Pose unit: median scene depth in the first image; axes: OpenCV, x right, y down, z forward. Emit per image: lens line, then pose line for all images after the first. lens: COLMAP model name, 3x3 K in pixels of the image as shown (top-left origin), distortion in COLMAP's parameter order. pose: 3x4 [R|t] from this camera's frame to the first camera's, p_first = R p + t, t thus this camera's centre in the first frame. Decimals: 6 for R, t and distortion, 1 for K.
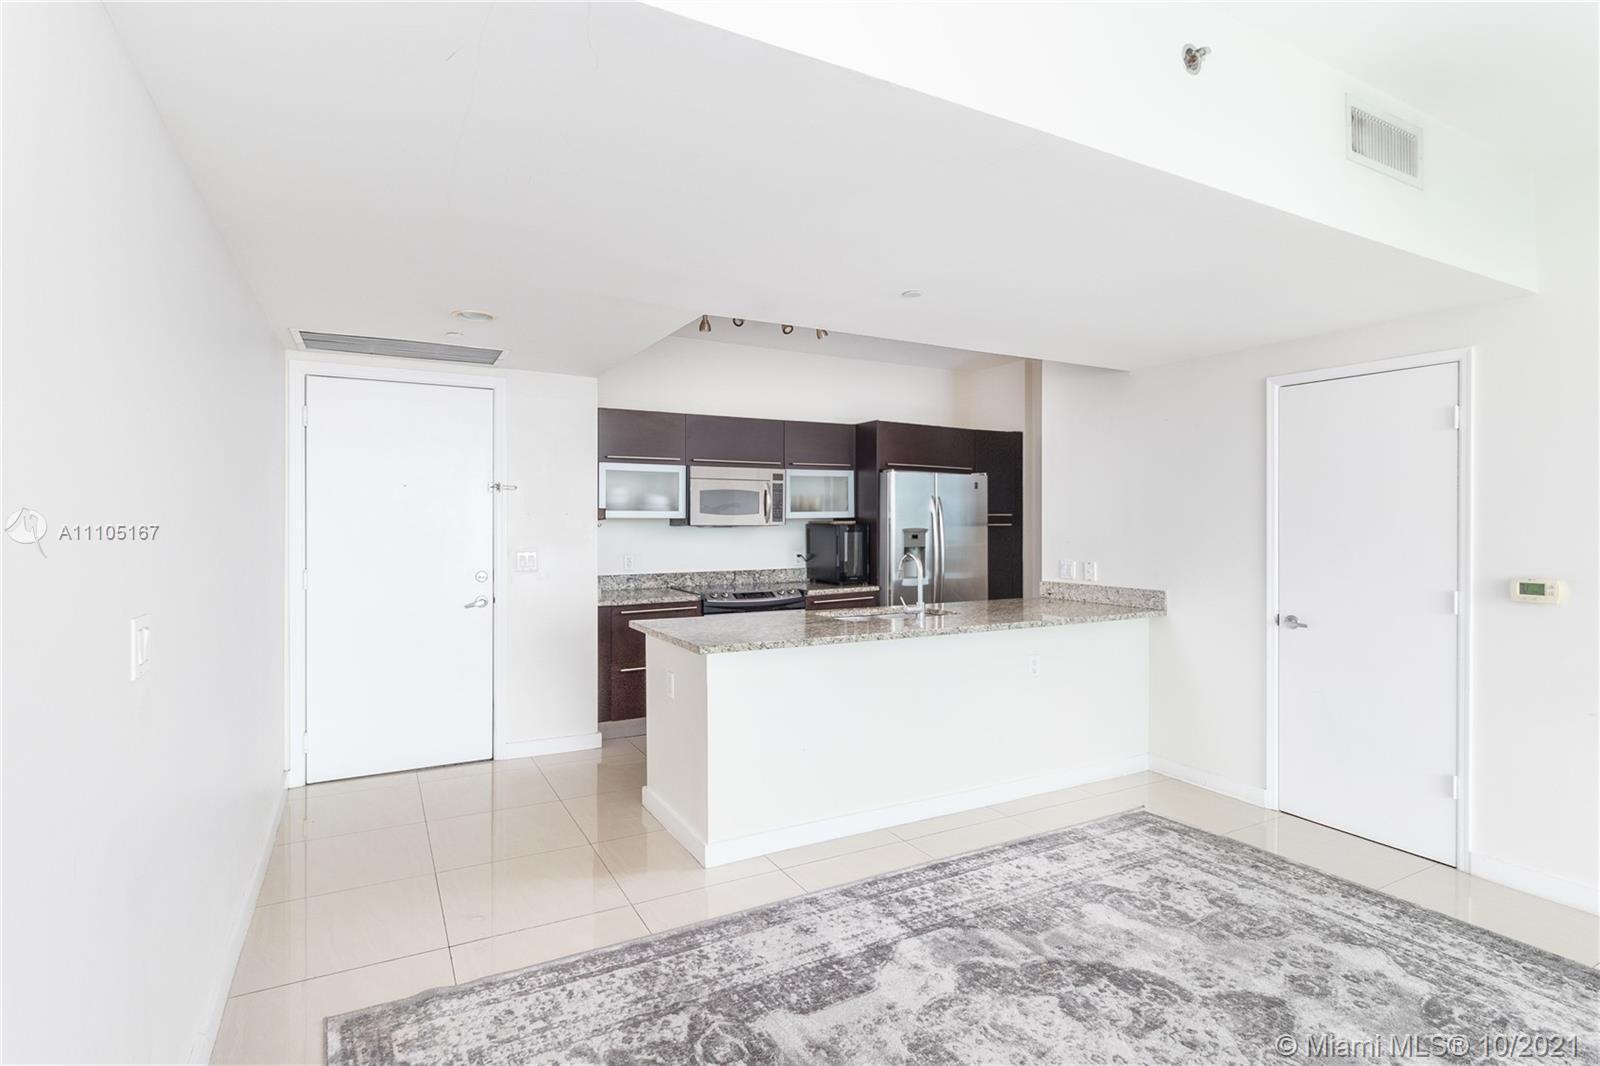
lens RADIAL K [[795.1, 0, 796.2], [0, 795.1, 529.3], [0, 0, 1]] dist [0.004167, -0.001960]
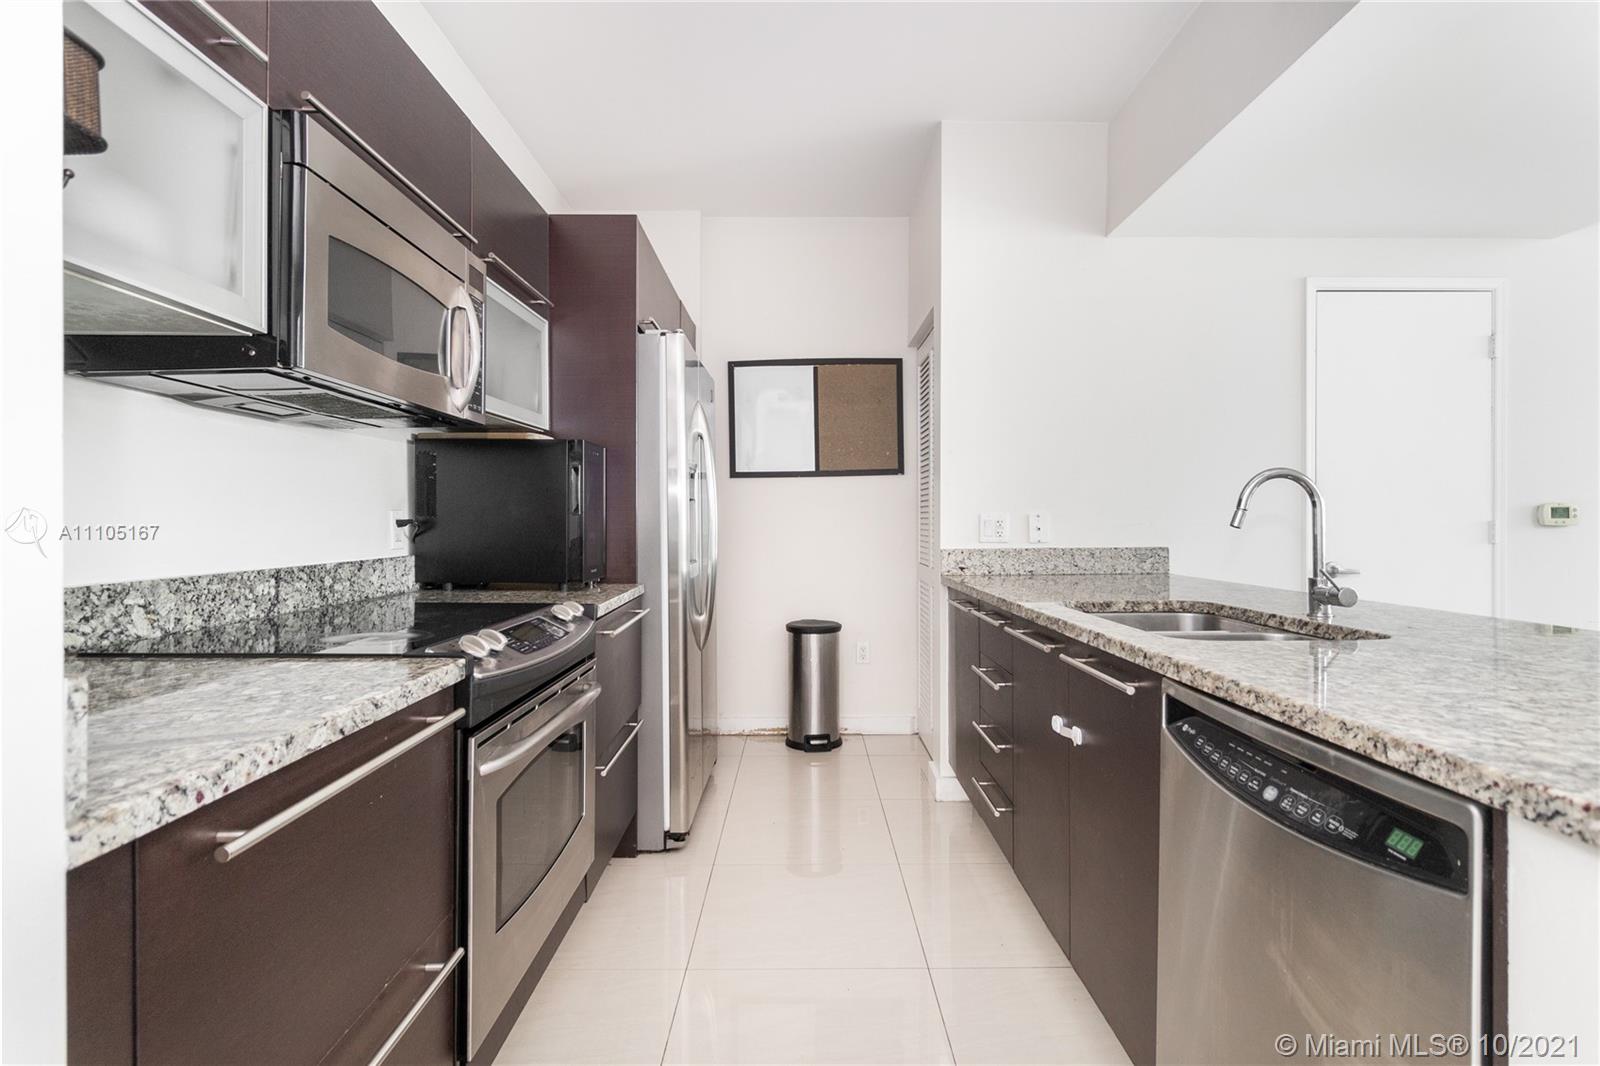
lens RADIAL K [[795.1, 0, 806.8], [0, 795.1, 520.3], [0, 0, 1]] dist [0.004167, -0.001960]
pose [[0.472407, 0.000037, 0.881381, -0.261354], [0.013980, 0.999874, -0.007535, 0.042060], [-0.881270, 0.015881, 0.472347, 0.737736]]
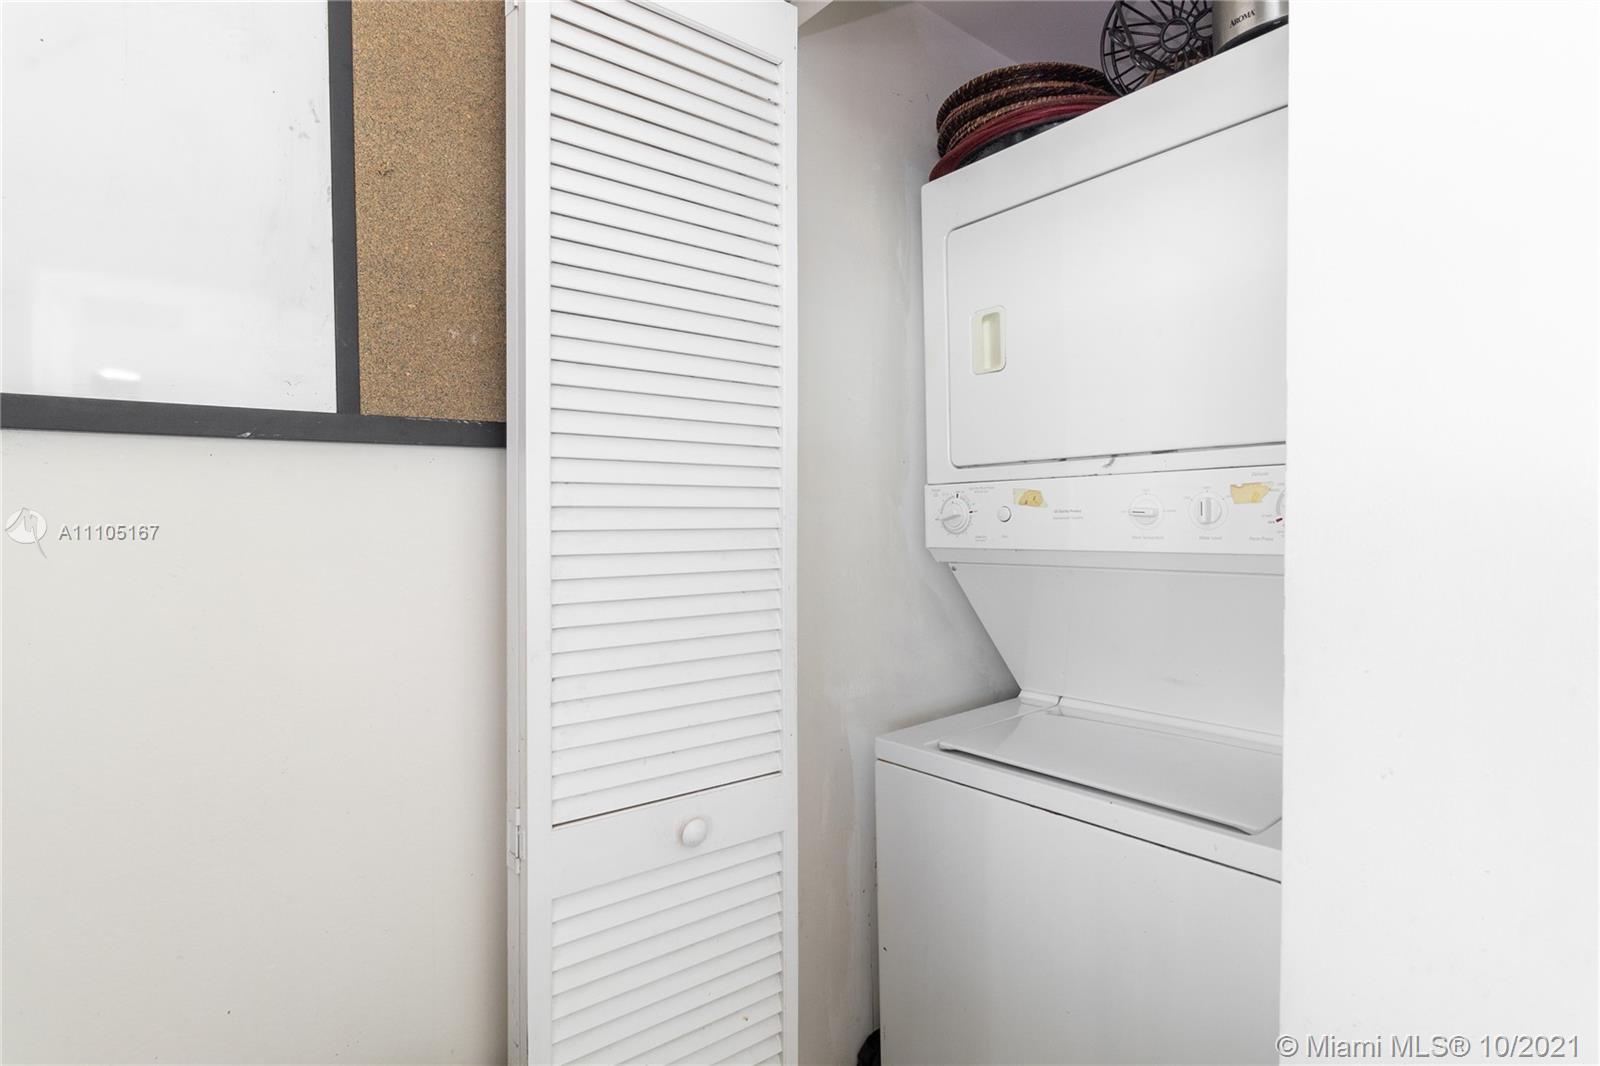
lens RADIAL K [[795.1, 0, 798.5], [0, 795.1, 529.6], [0, 0, 1]] dist [0.004167, -0.001960]
pose [[-0.155447, -0.008912, 0.987804, 0.226665], [0.013049, 0.999854, 0.011074, 0.012905], [-0.987758, 0.014611, -0.155307, 1.015606]]
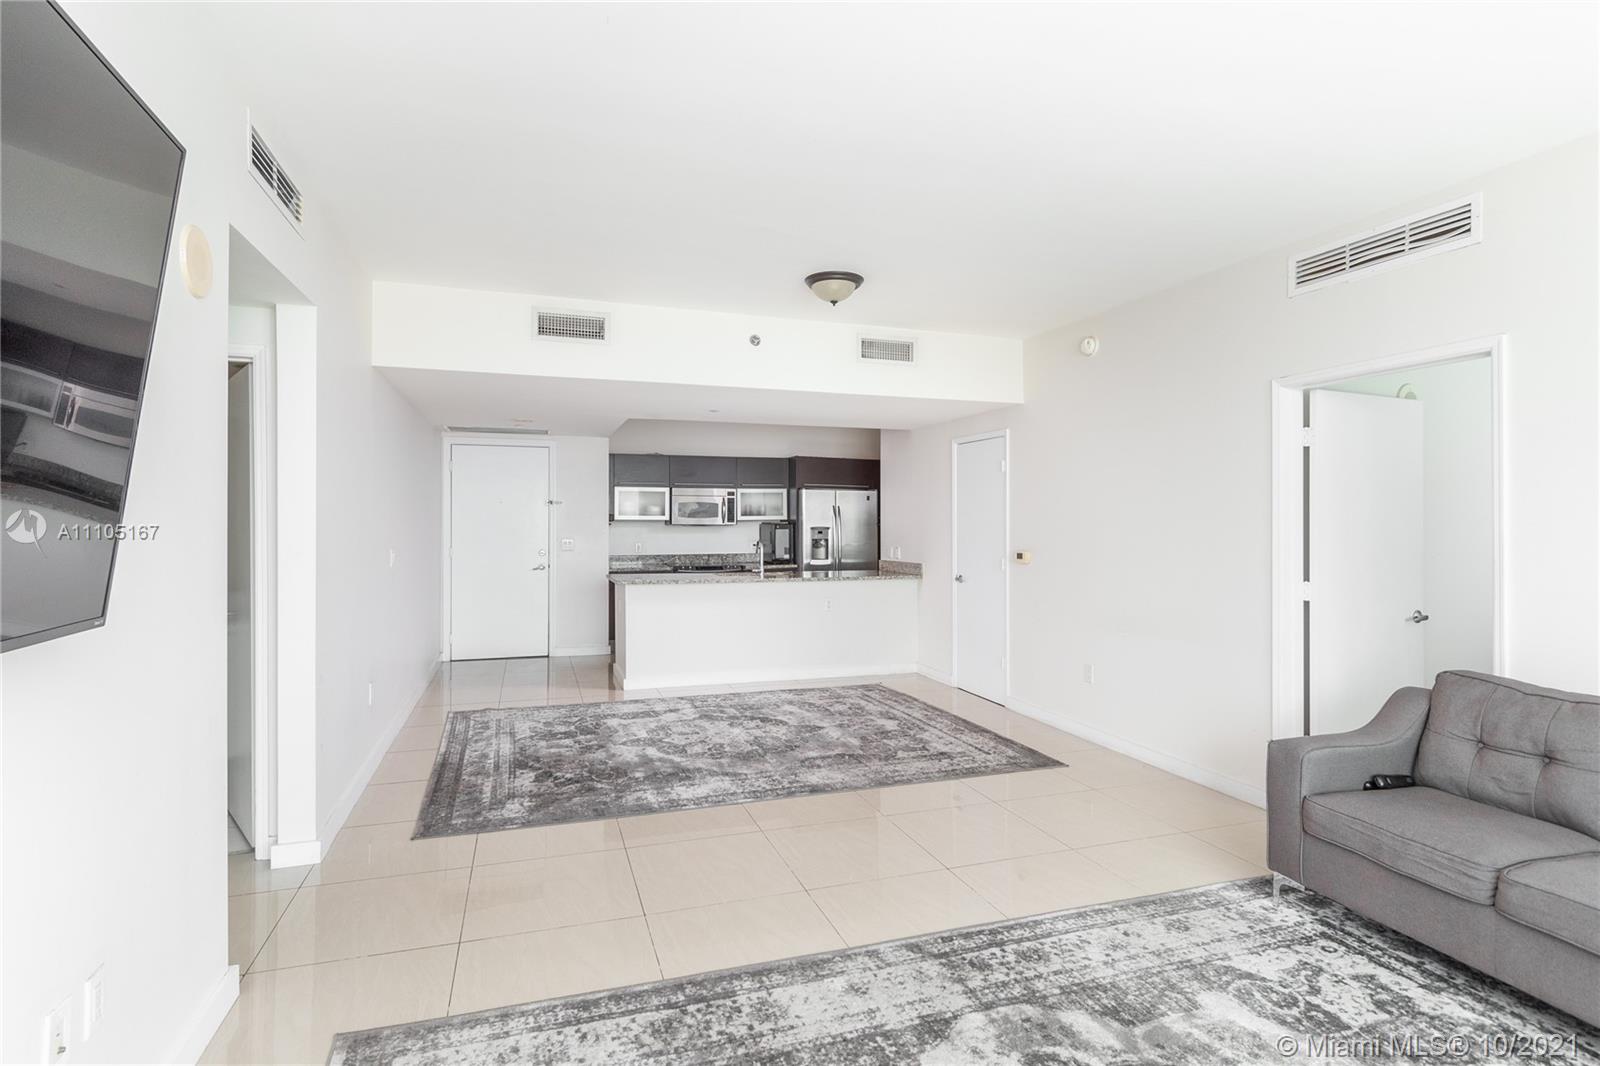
lens RADIAL K [[795.1, 0, 793.4], [0, 795.1, 530.4], [0, 0, 1]] dist [0.004167, -0.001960]
pose [[0.985402, 0.002903, -0.170220, 0.373025], [-0.003100, 0.999995, -0.000892, 0.007538], [0.170217, 0.001407, 0.985406, -0.533067]]
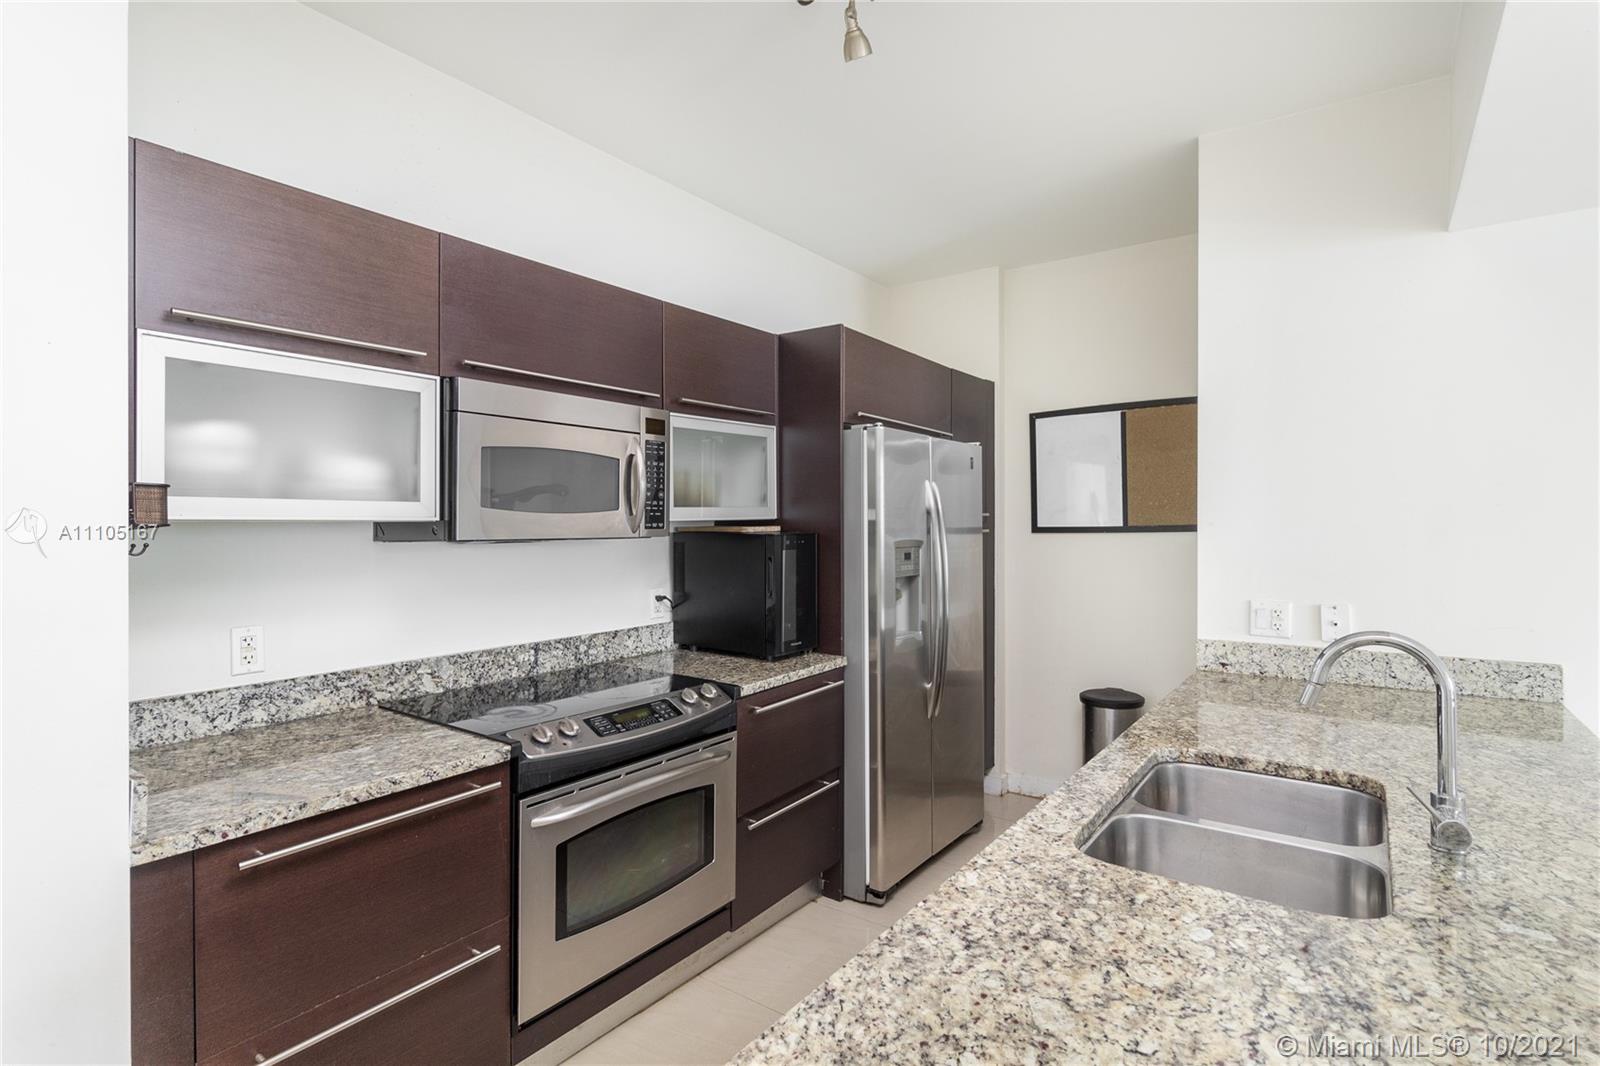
lens RADIAL K [[795.1, 0, 799.1], [0, 795.1, 519.9], [0, 0, 1]] dist [0.004167, -0.001960]
pose [[0.903955, -0.001665, 0.427625, -0.142366], [0.008134, 0.999878, -0.013303, -0.008205], [-0.427551, 0.015503, 0.903858, 0.586074]]
